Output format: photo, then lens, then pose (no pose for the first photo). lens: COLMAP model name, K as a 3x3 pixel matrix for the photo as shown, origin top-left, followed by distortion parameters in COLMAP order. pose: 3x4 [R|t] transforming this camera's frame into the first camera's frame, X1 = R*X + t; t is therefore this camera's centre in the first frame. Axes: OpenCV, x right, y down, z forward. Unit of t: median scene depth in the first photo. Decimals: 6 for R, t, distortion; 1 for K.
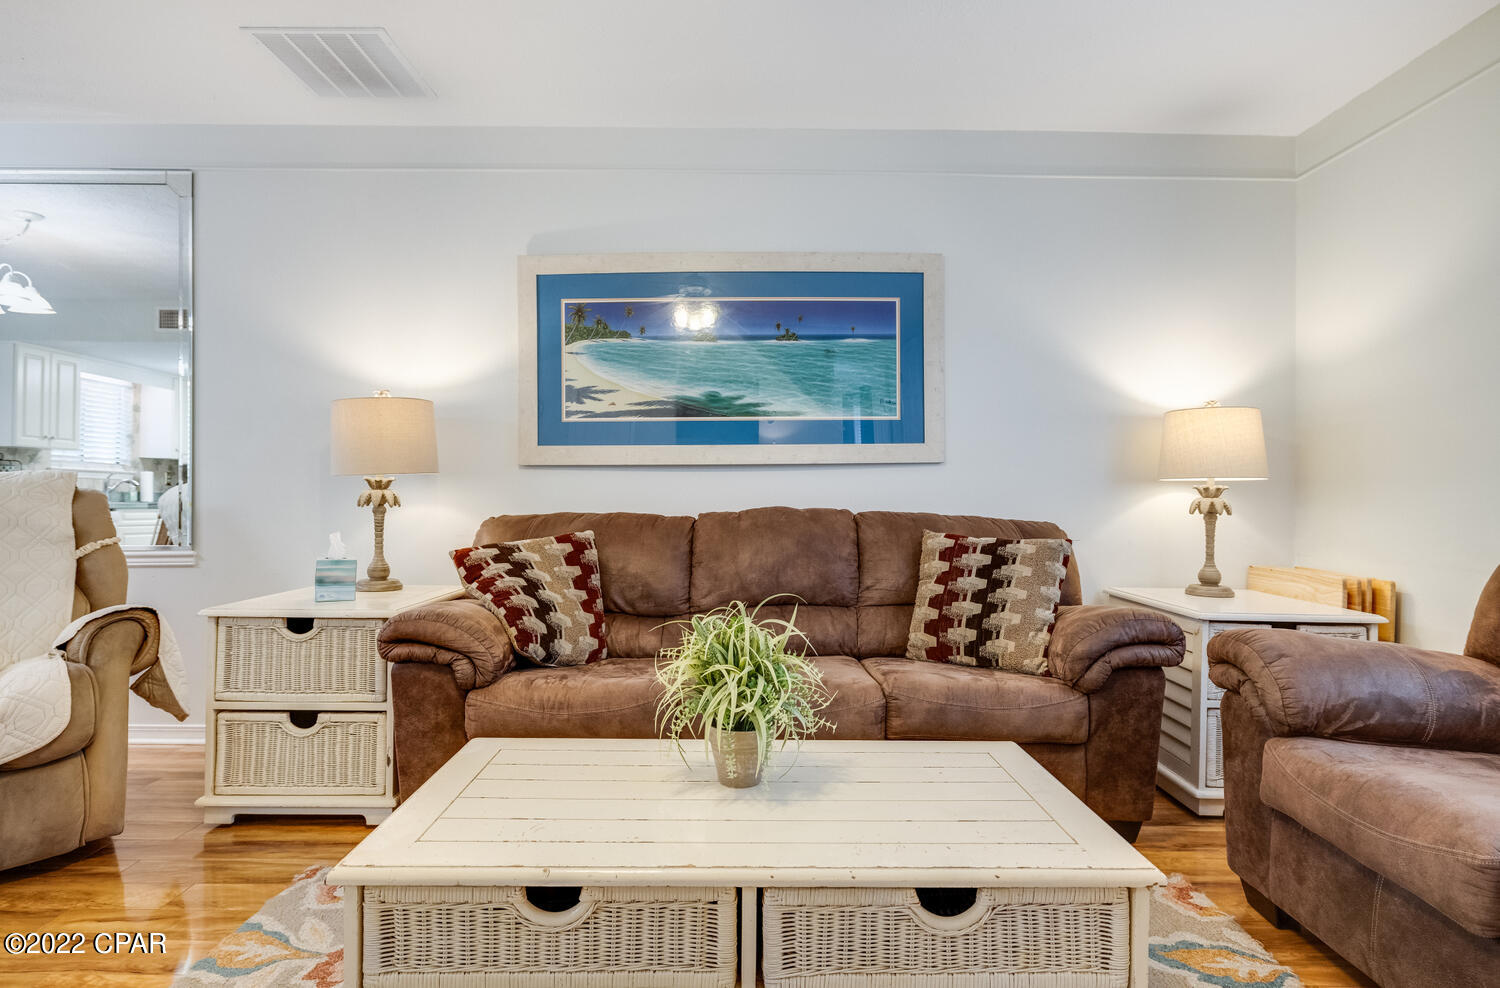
lens RADIAL K [[804.0, 0, 749.2], [0, 804.0, 479.9], [0, 0, 1]] dist [-0.003867, -0.000948]
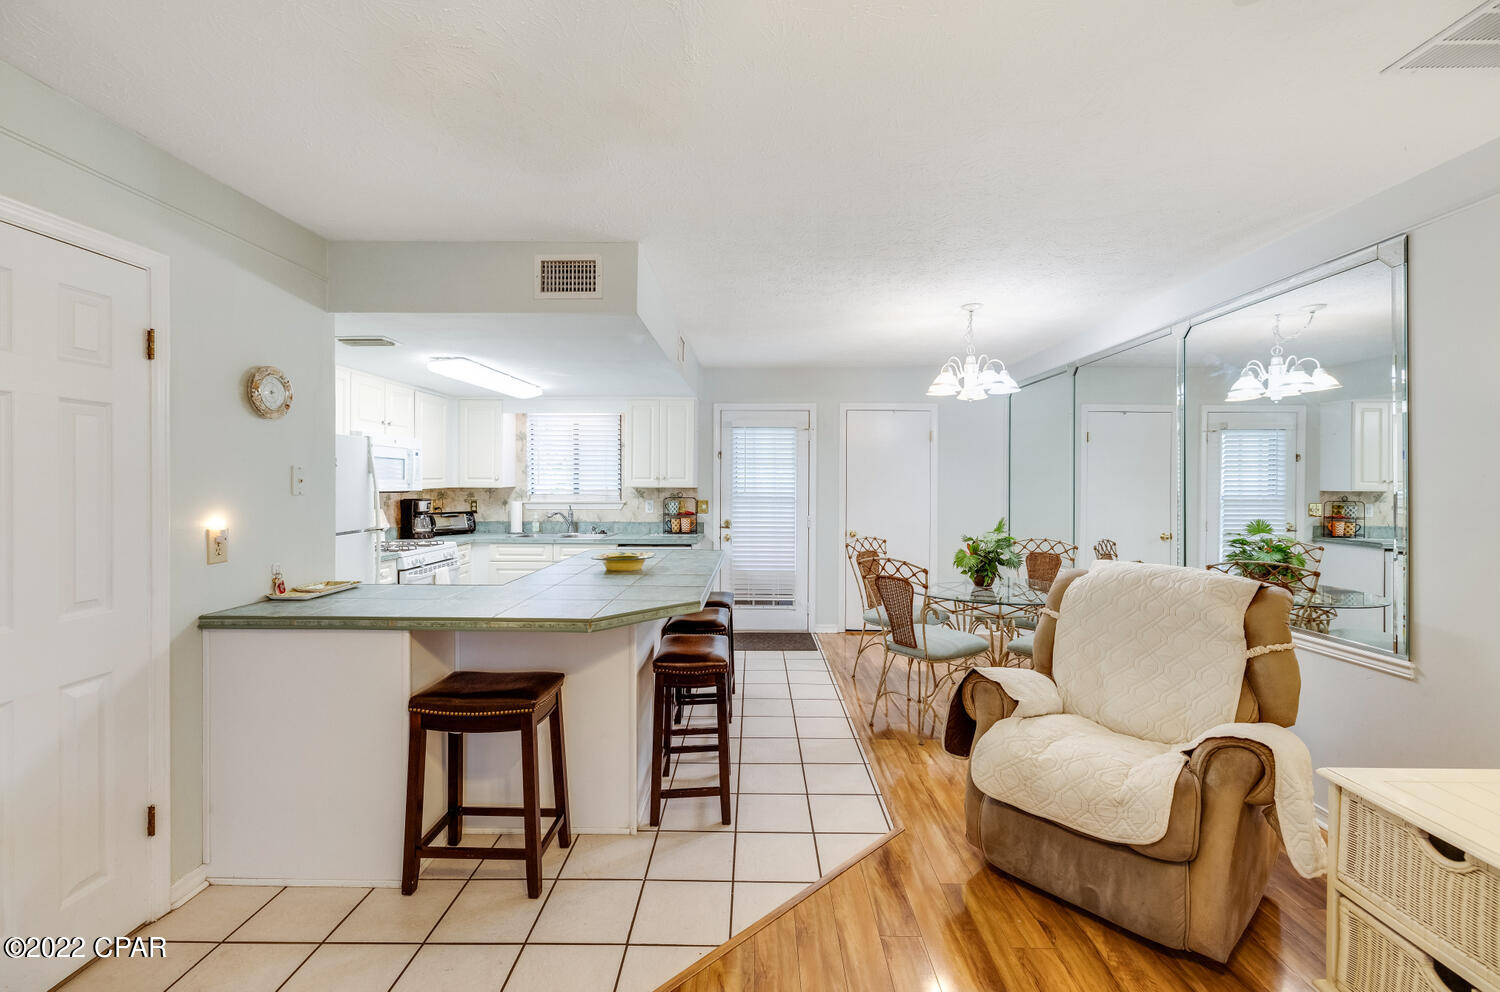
lens RADIAL K [[634.0, 0, 744.9], [0, 634.0, 482.6], [0, 0, 1]] dist [-0.002180, -0.000028]
pose [[-0.023242, -0.006466, -0.999709, 0.029373], [0.012990, 0.999893, -0.006770, -0.136098], [0.999645, -0.013143, -0.023155, 0.332819]]
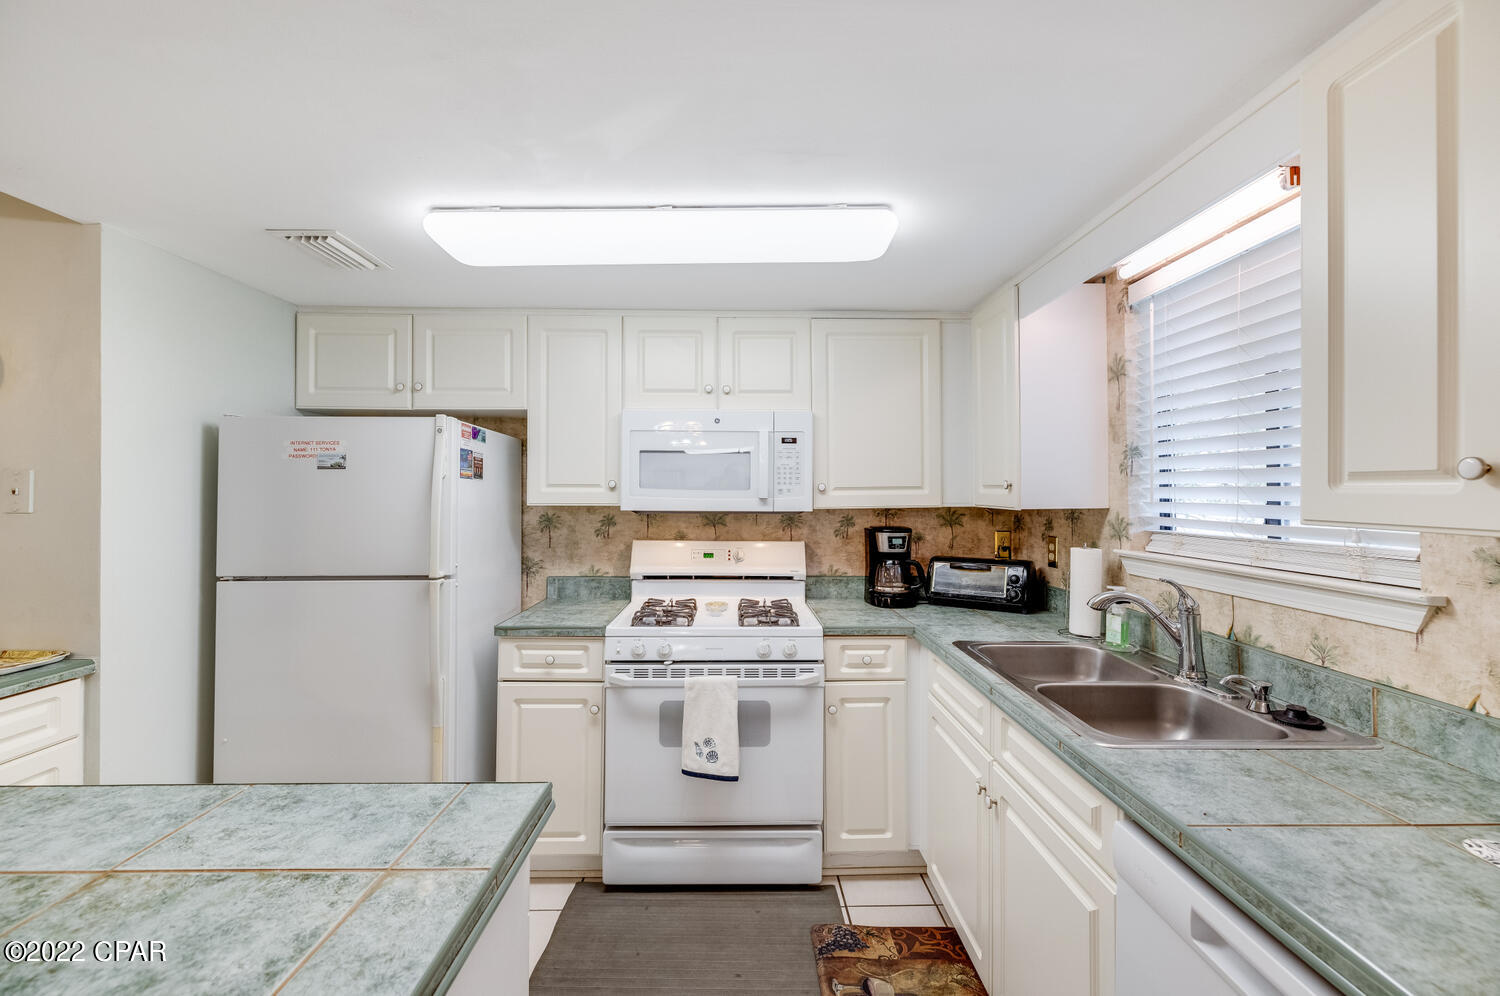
lens RADIAL K [[634.0, 0, 744.9], [0, 634.0, 484.6], [0, 0, 1]] dist [-0.002180, -0.000028]
pose [[-0.999867, -0.009534, -0.013267, -1.670557], [-0.009189, 0.999625, -0.025799, -0.151804], [0.013508, -0.025674, -0.999579, 0.290248]]
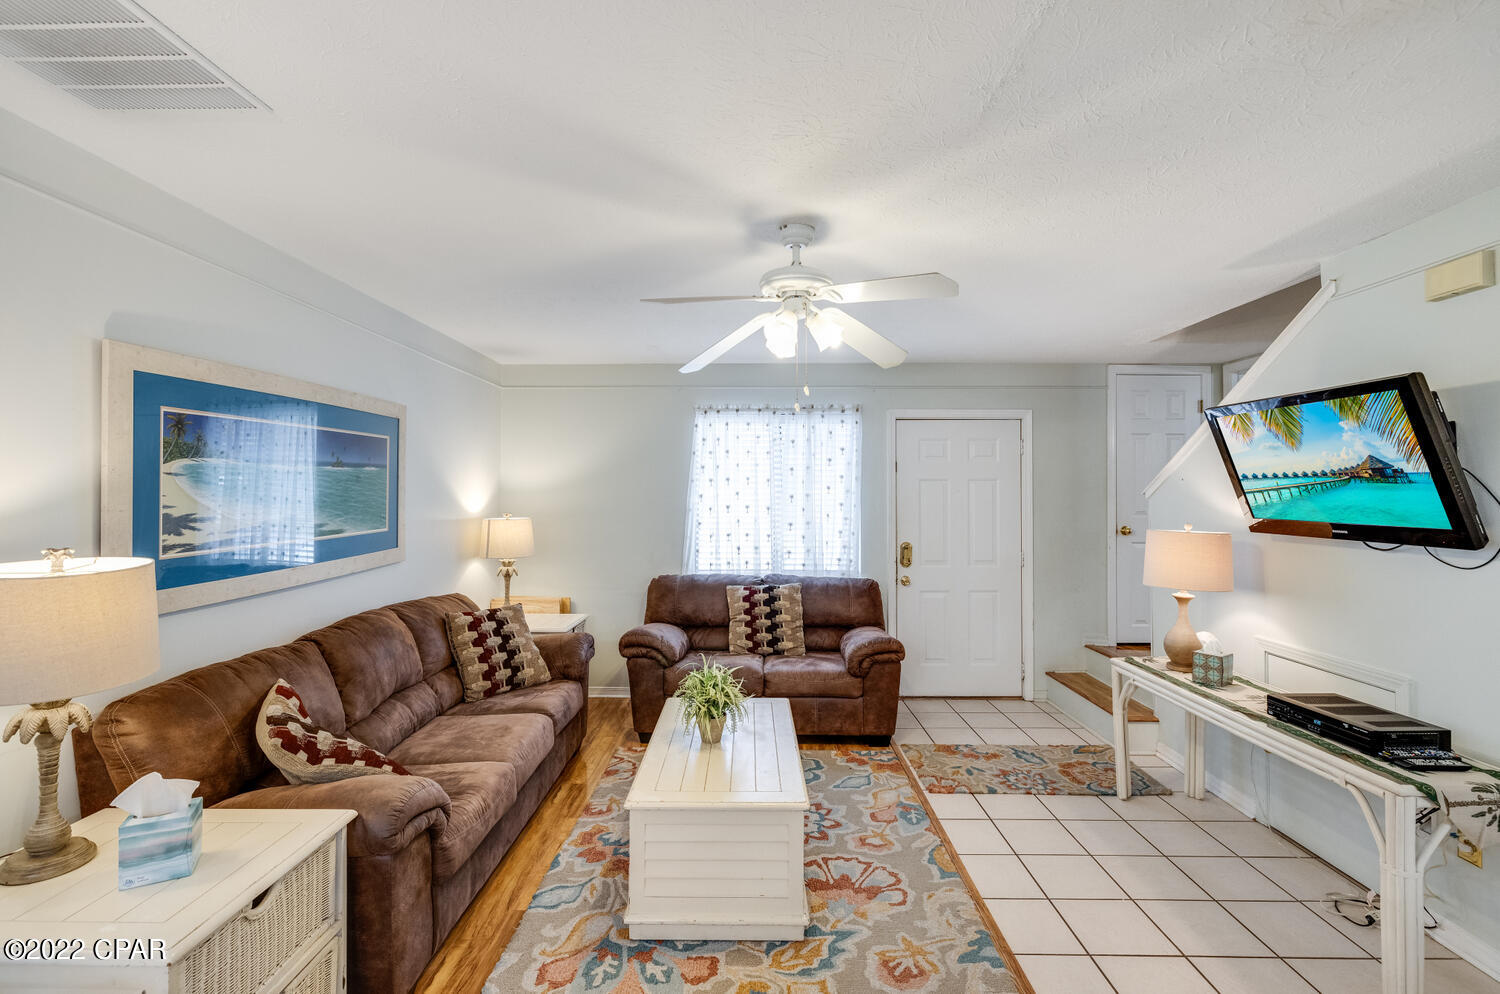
lens RADIAL K [[680.5, 0, 746.1], [0, 680.5, 482.1], [0, 0, 1]] dist [-0.003874, -0.000704]
pose [[0.020988, 0.011113, 0.999718, -1.046885], [-0.016070, 0.999813, -0.010776, -0.177265], [-0.999651, -0.015839, 0.021162, 0.472467]]
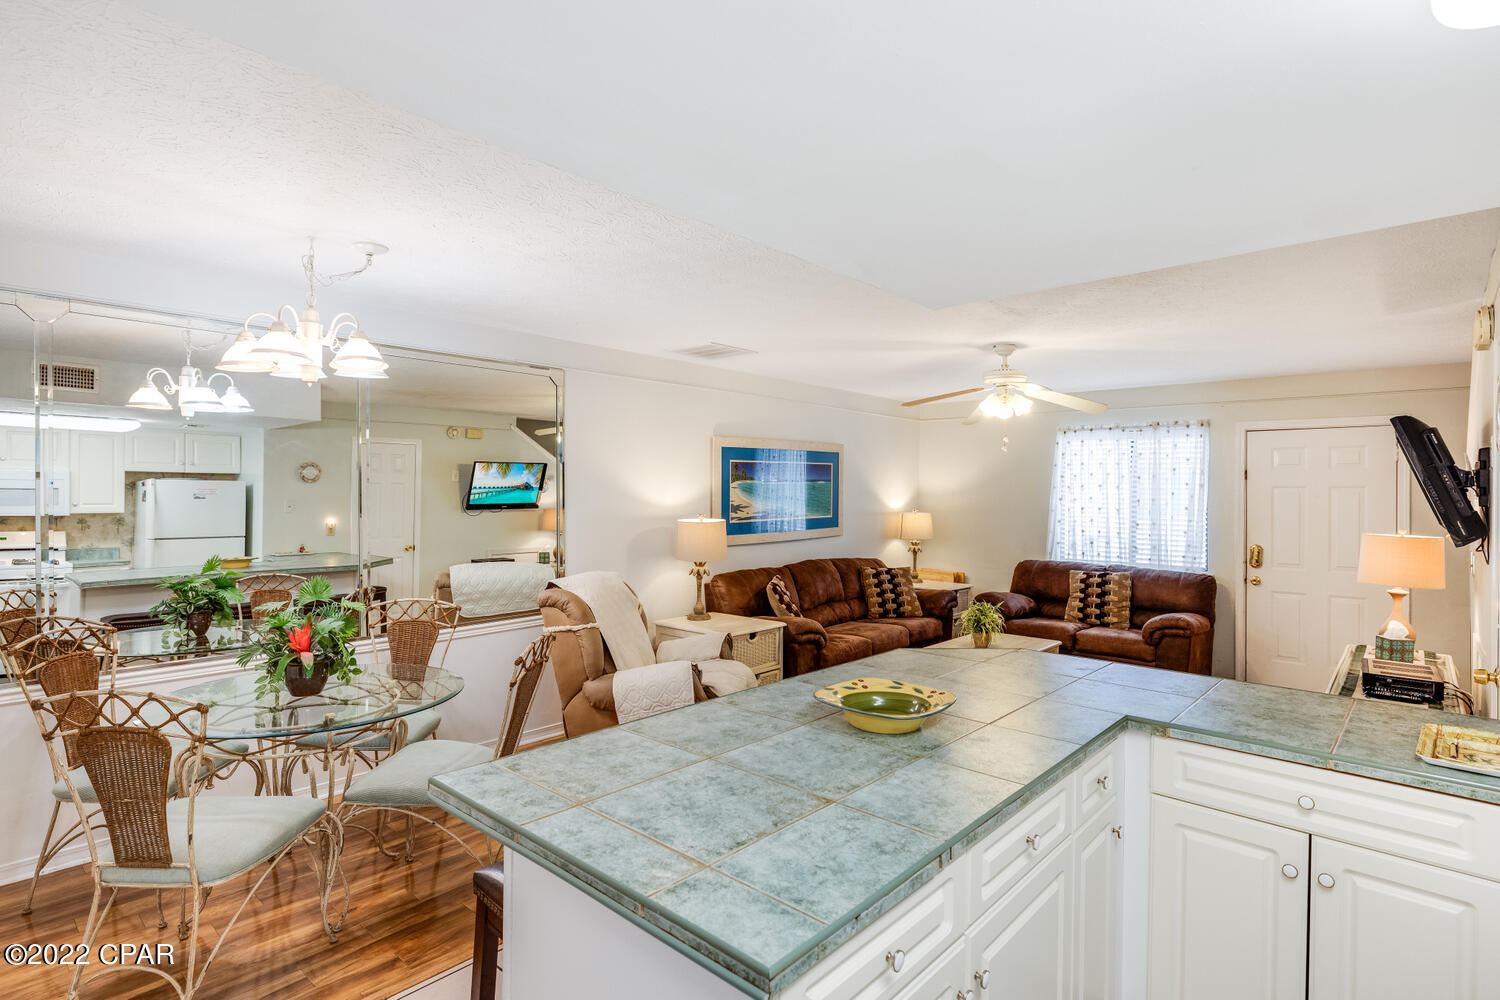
lens RADIAL K [[760.3, 0, 749.3], [0, 760.3, 486.5], [0, 0, 1]] dist [-0.002083, -0.000138]
pose [[0.674251, 0.003698, 0.738493, -1.827082], [-0.015677, 0.999834, 0.009307, -0.208842], [-0.738336, -0.017852, 0.674197, -0.322298]]
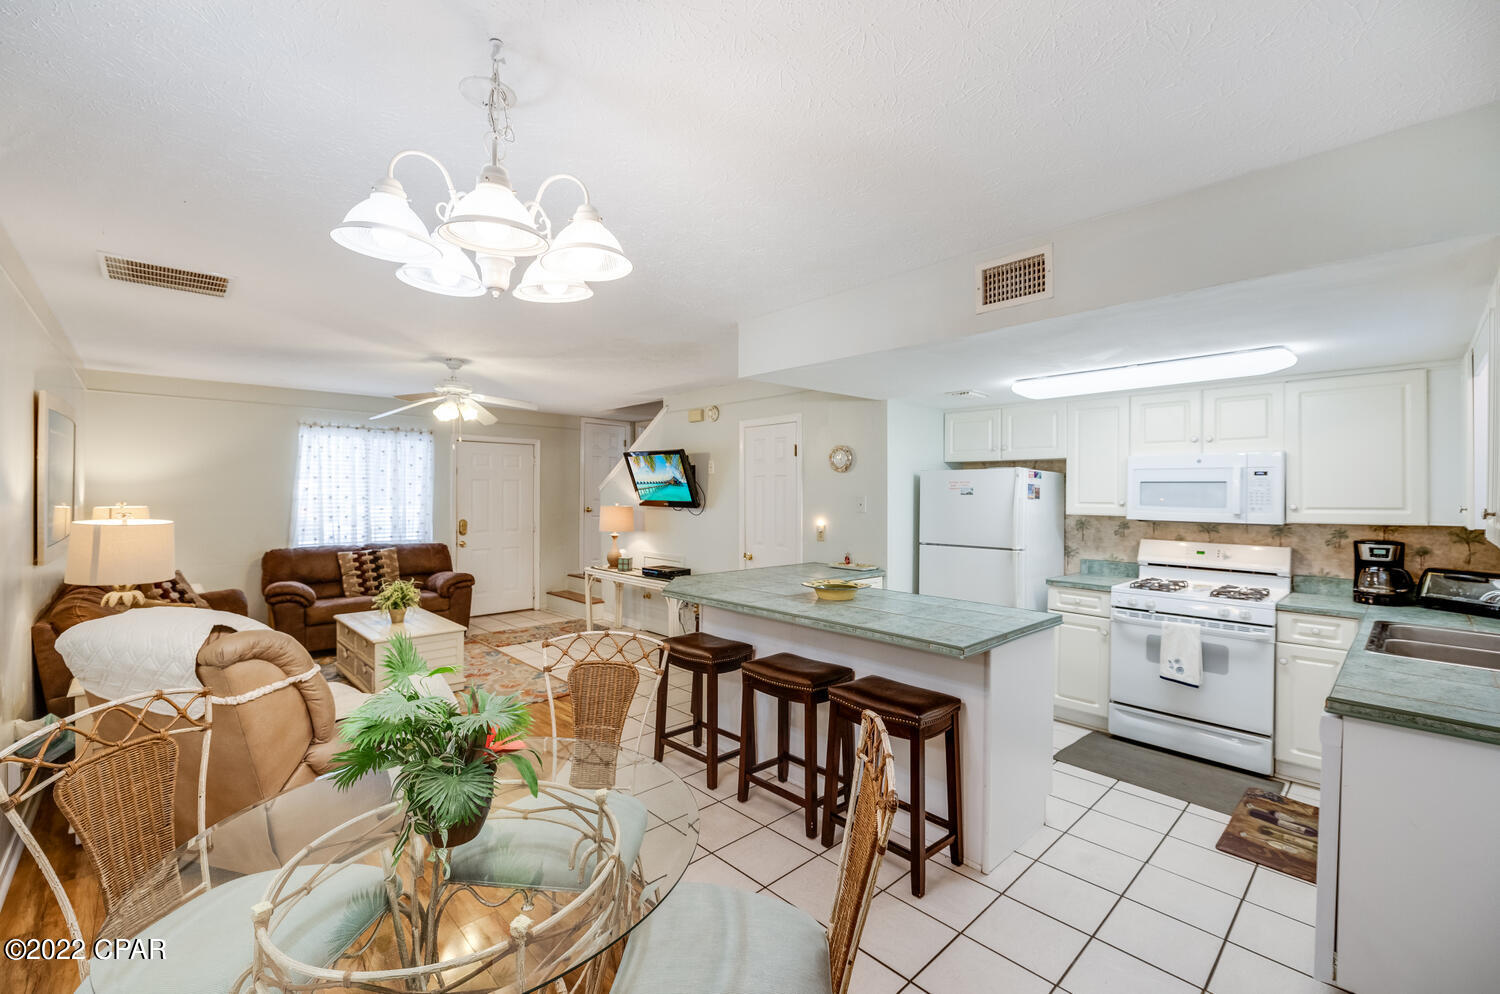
lens RADIAL K [[629.7, 0, 750.0], [0, 629.7, 497.0], [0, 0, 1]] dist [-0.002547, -0.000175]
pose [[-0.684821, -0.017760, 0.728495, -1.971355], [-0.022954, 0.999733, 0.002795, -0.172074], [-0.728350, -0.014808, -0.685045, 1.020590]]
